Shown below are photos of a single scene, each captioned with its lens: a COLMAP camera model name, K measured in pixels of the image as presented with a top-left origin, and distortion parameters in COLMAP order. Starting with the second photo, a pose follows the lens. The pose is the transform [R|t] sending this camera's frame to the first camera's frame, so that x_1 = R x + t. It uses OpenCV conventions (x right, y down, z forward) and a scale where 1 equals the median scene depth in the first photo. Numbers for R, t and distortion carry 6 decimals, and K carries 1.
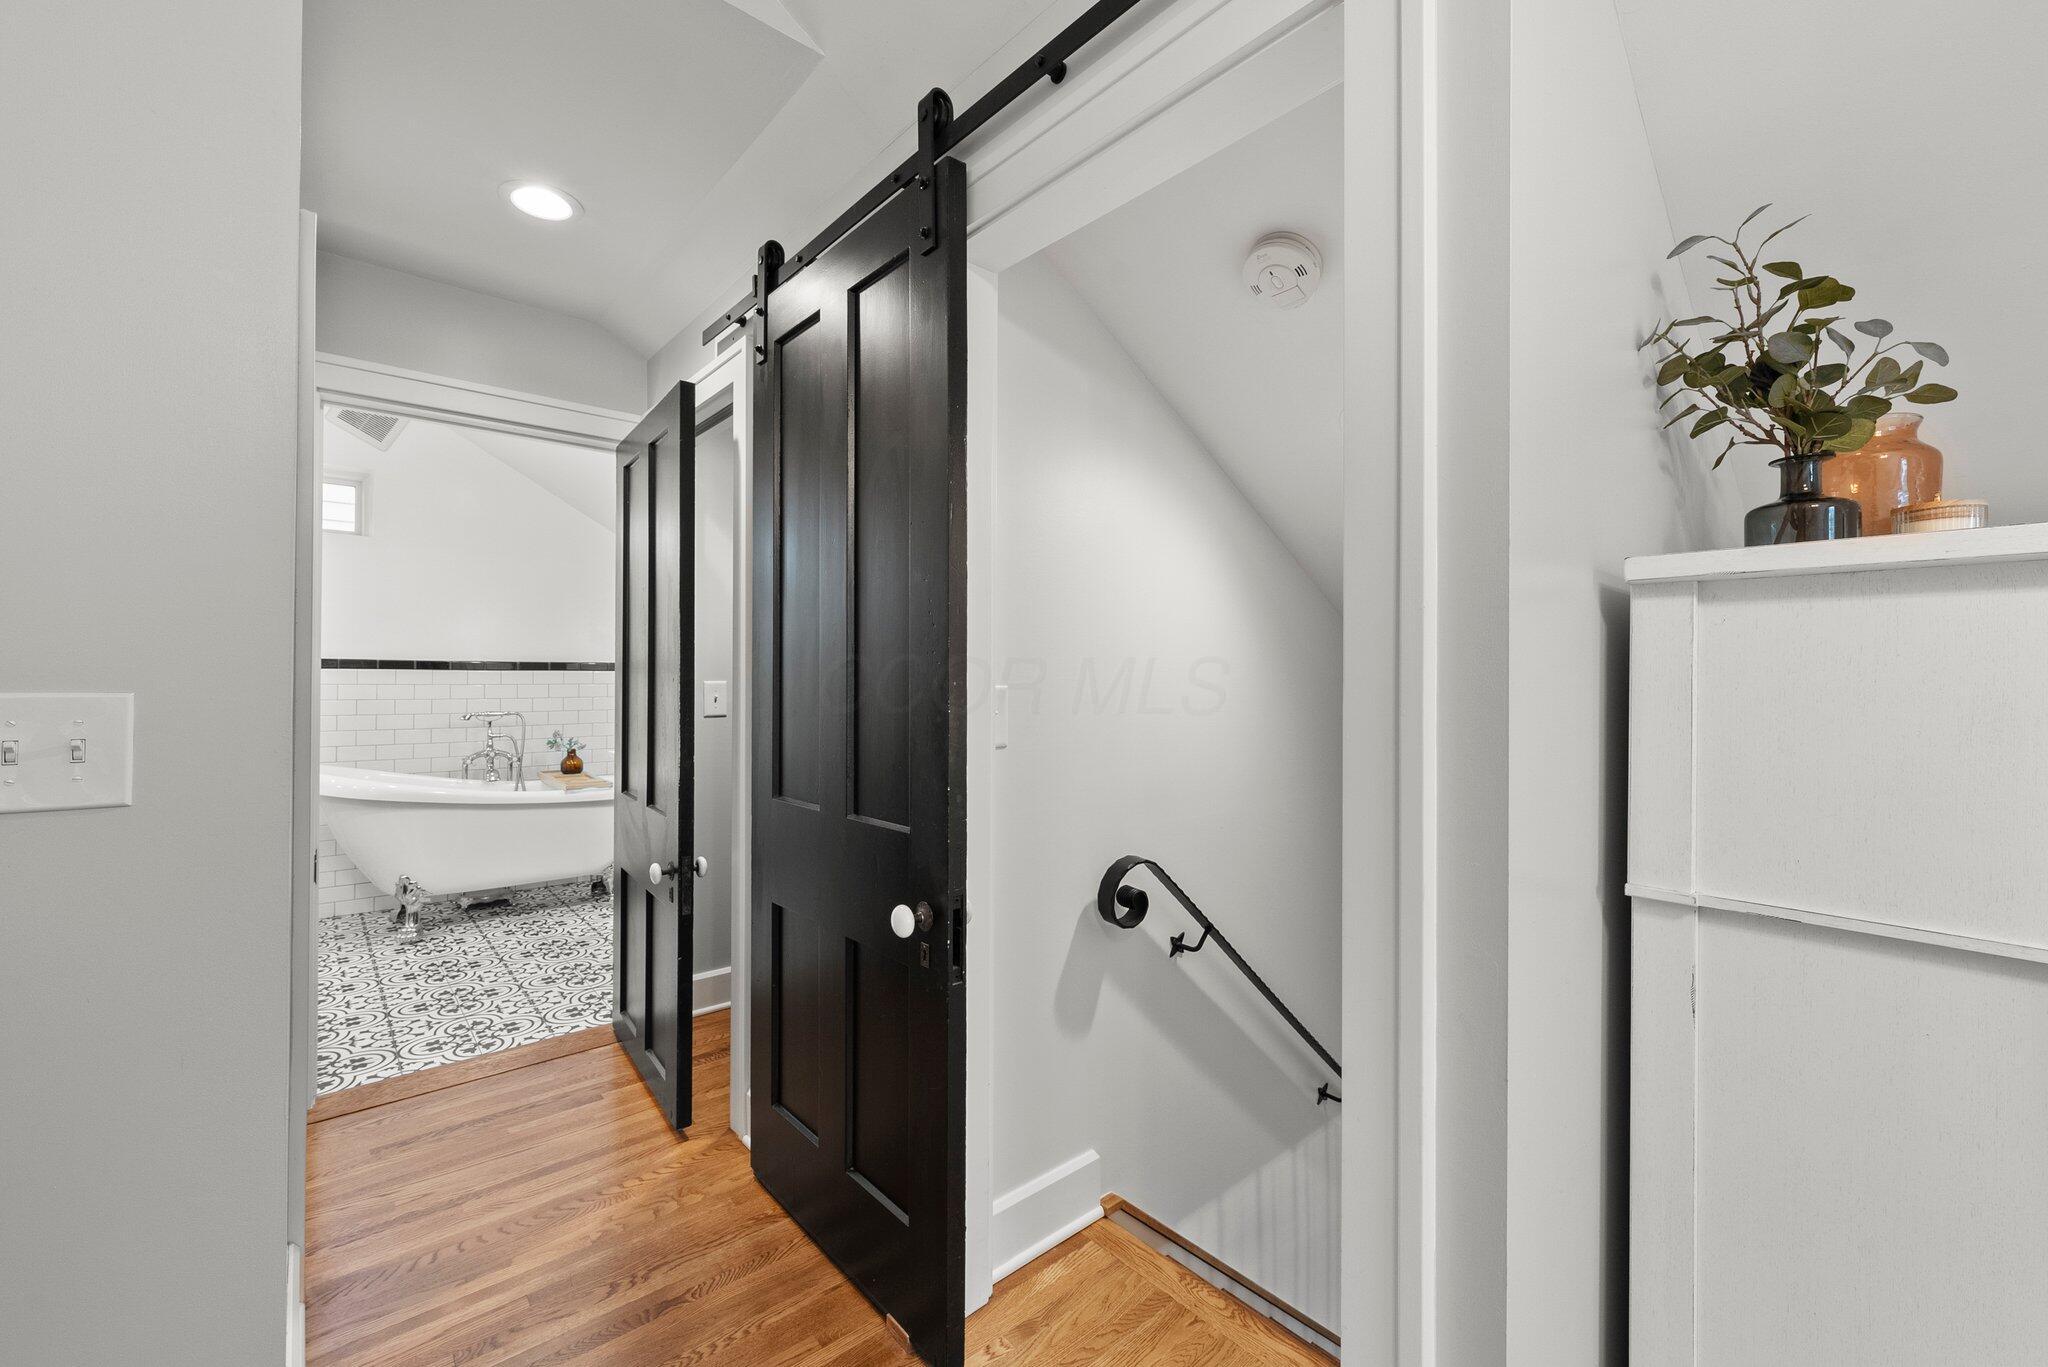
lens RADIAL K [[782.6, 0, 1033.2], [0, 782.6, 674.3], [0, 0, 1]] dist [-0.000489, -0.000245]
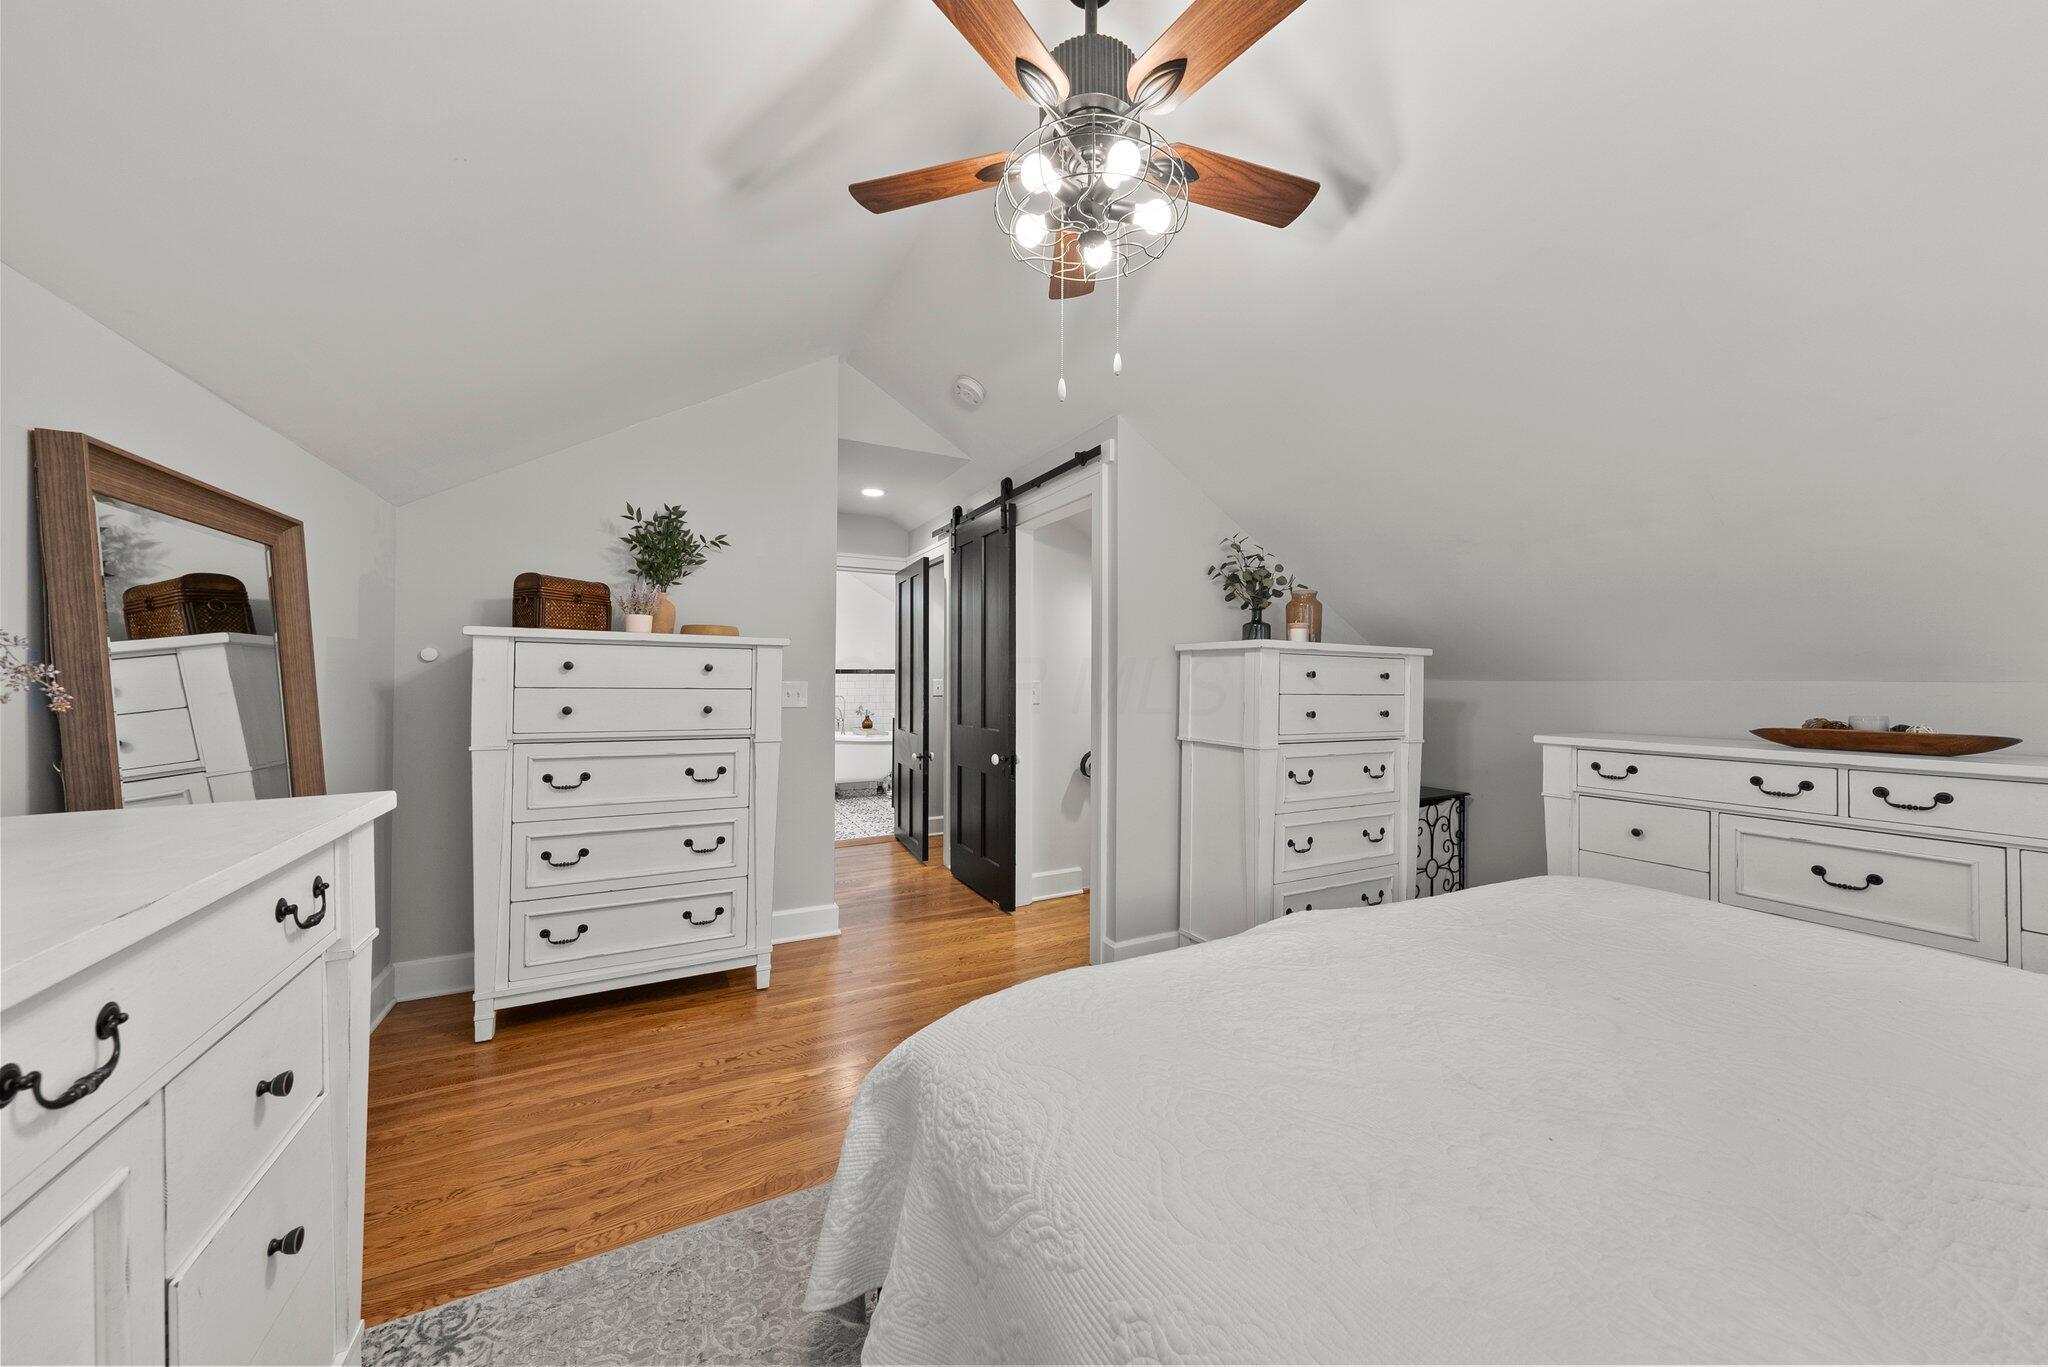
lens RADIAL K [[687.9, 0, 1024.0], [0, 687.9, 683.5], [0, 0, 1]] dist [0.000079, 0.000010]
pose [[0.965828, 0.004646, -0.259144, 0.407408], [-0.002217, 0.999951, 0.009664, 0.000175], [0.259176, -0.008759, 0.965790, -0.992810]]
